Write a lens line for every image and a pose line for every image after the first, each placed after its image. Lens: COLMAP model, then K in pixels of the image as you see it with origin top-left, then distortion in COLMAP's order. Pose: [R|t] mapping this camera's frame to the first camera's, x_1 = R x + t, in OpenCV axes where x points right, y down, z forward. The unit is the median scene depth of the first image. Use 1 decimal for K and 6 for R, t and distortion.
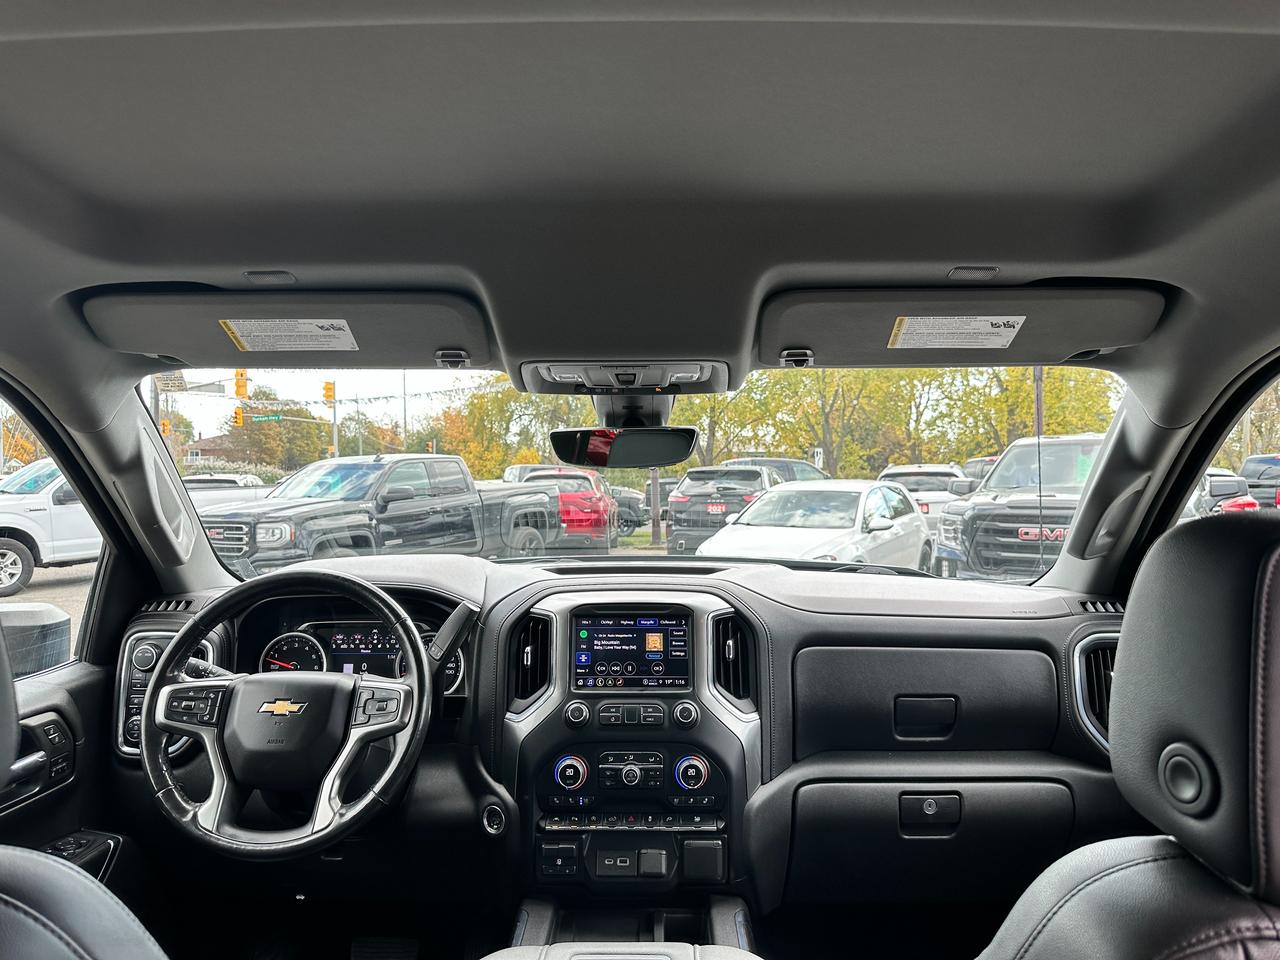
lens RADIAL K [[907.7, 0, 643.1], [0, 907.7, 457.9], [0, 0, 1]] dist [0.097730, -0.135711]
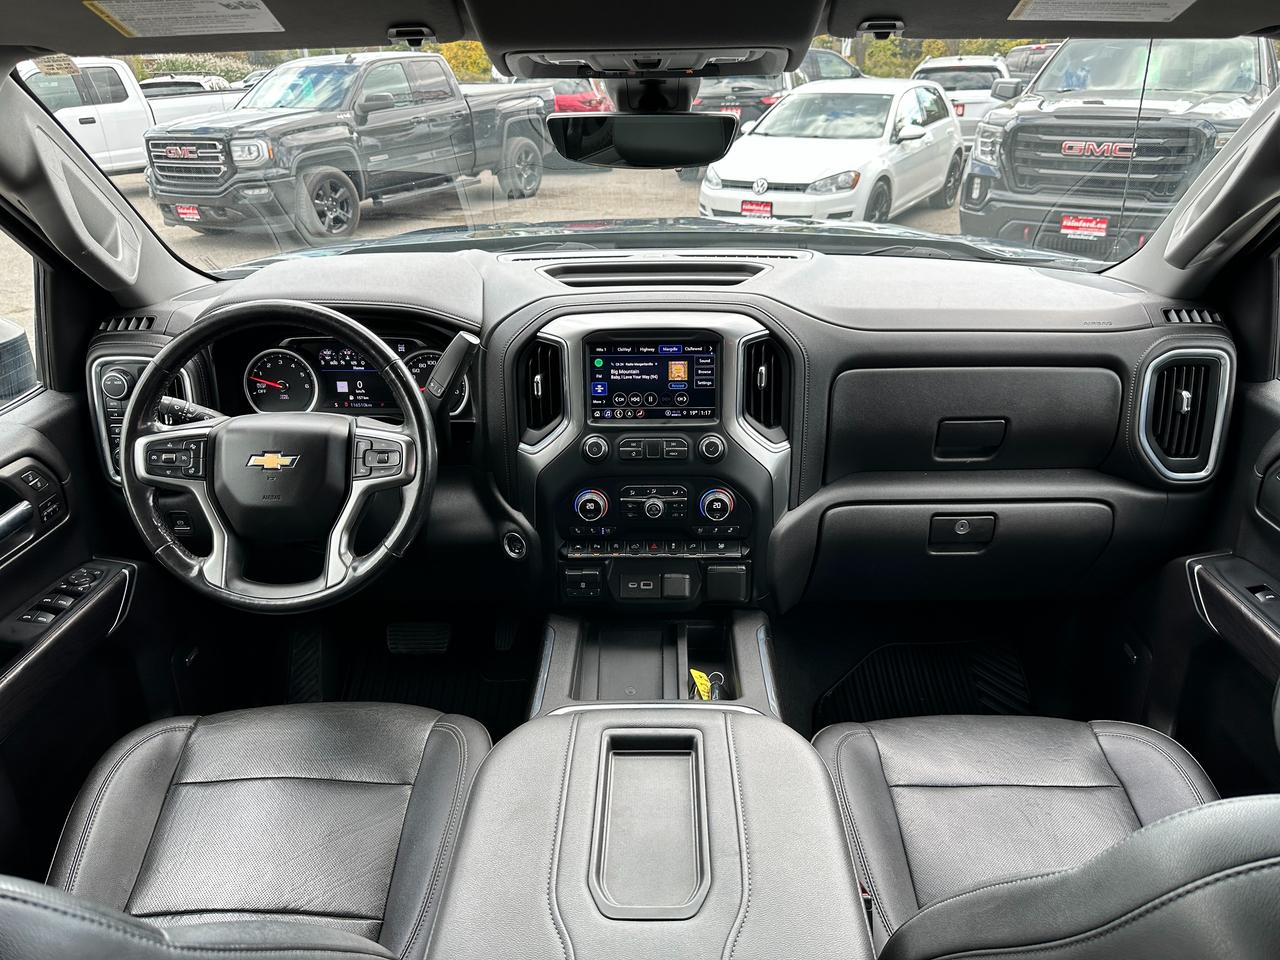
lens RADIAL K [[903.1, 0, 644.7], [0, 903.1, 475.1], [0, 0, 1]] dist [0.123292, -0.196343]
pose [[0.999948, -0.008160, -0.006036, -0.016038], [0.009958, 0.903829, 0.427779, -0.086500], [0.001965, -0.427817, 0.903863, 0.151538]]
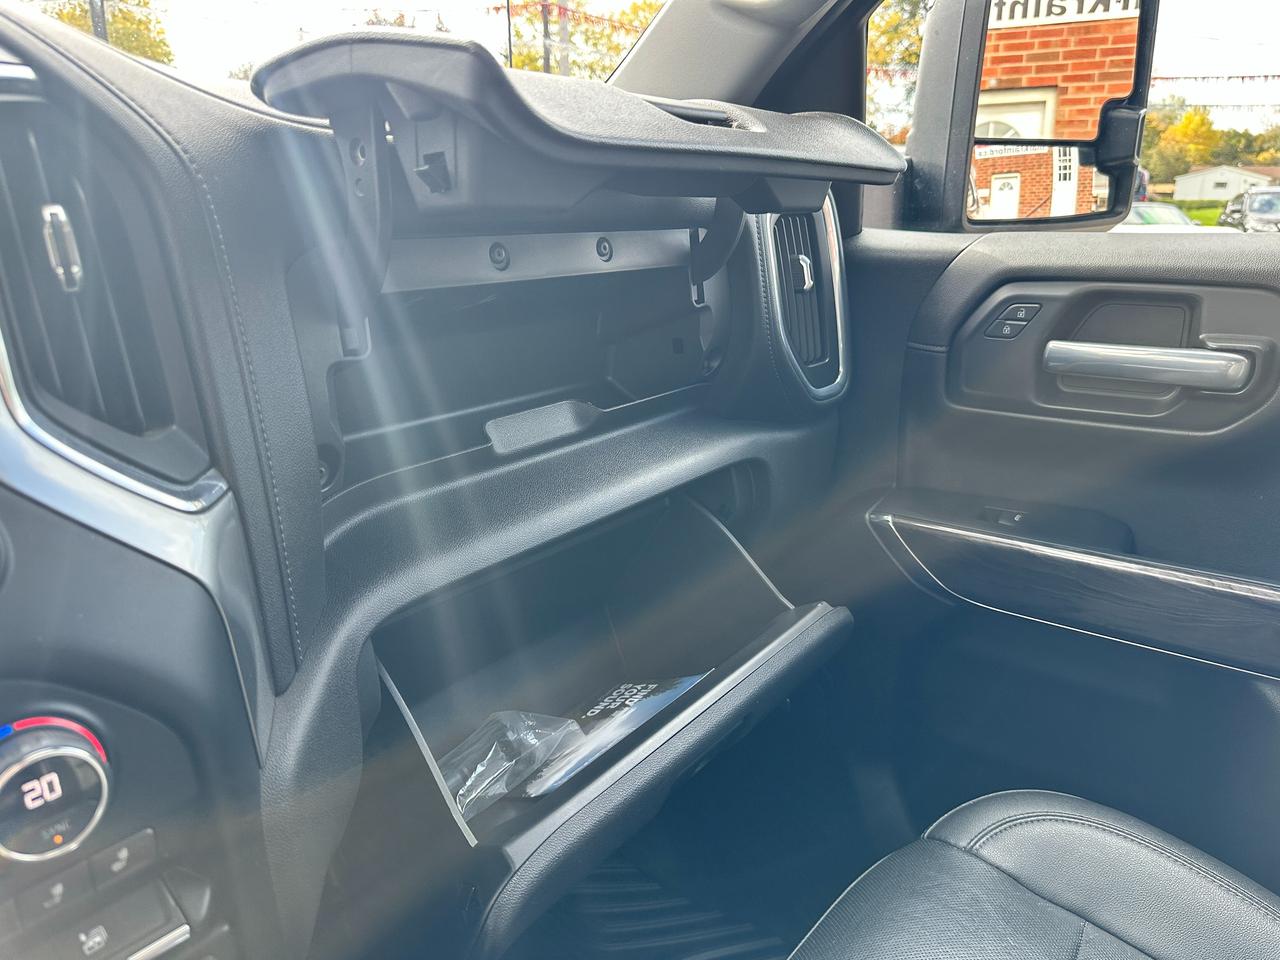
lens RADIAL K [[901.9, 0, 640.0], [0, 901.9, 480.0], [0, 0, 1]] dist [0.079548, -0.106610]
pose [[0.623473, -0.240141, 0.744053, -0.000217], [-0.006278, 0.950094, 0.311900, 0.196205], [-0.781820, -0.199132, 0.590850, 0.741131]]
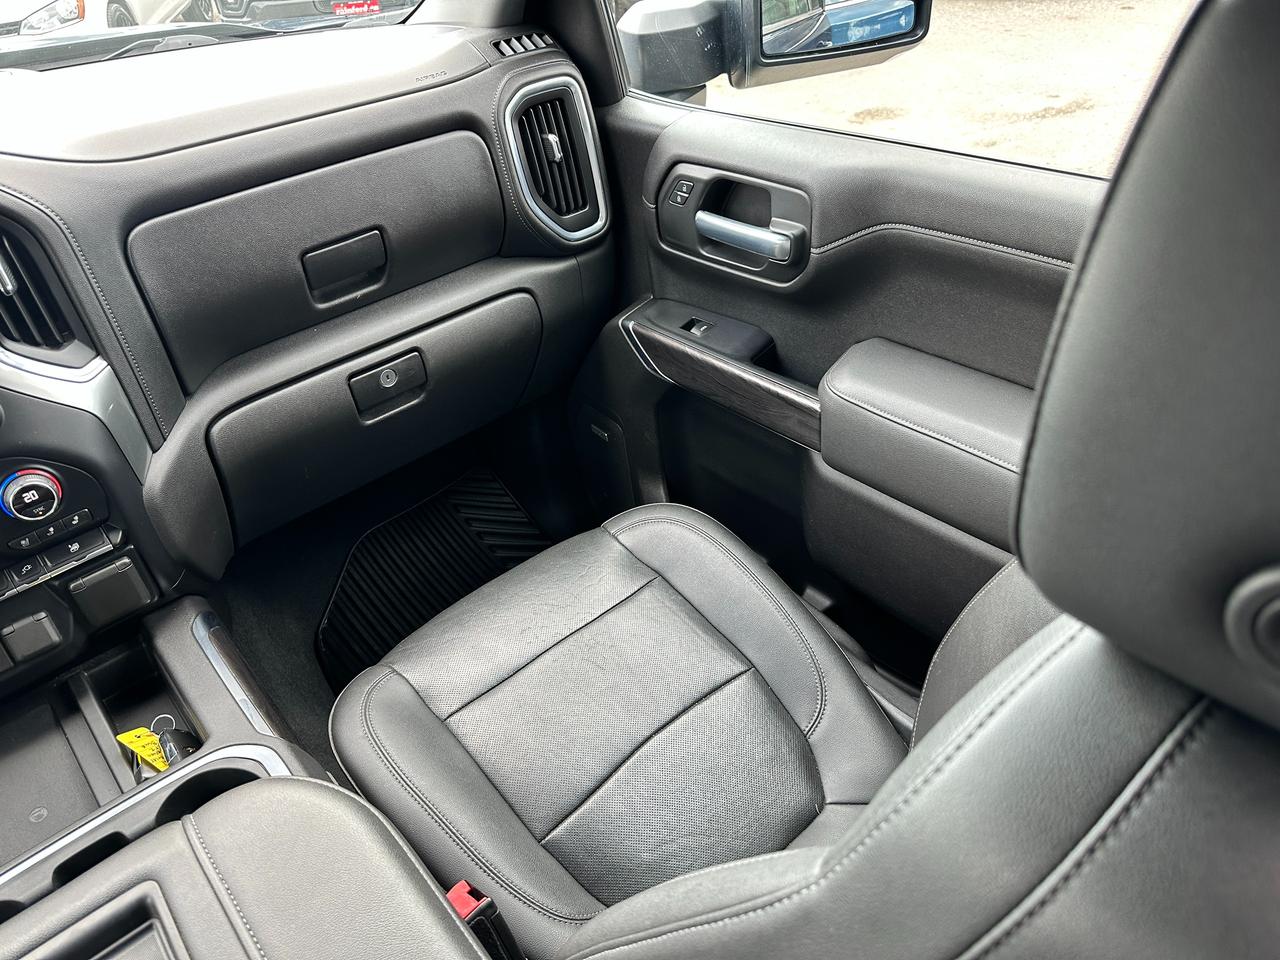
lens RADIAL K [[901.9, 0, 640.0], [0, 901.9, 480.0], [0, 0, 1]] dist [0.079548, -0.106610]
pose [[0.748919, -0.443439, 0.492425, 0.058606], [0.069454, 0.791536, 0.607163, 0.000286], [-0.659012, -0.420515, 0.623595, 0.354146]]
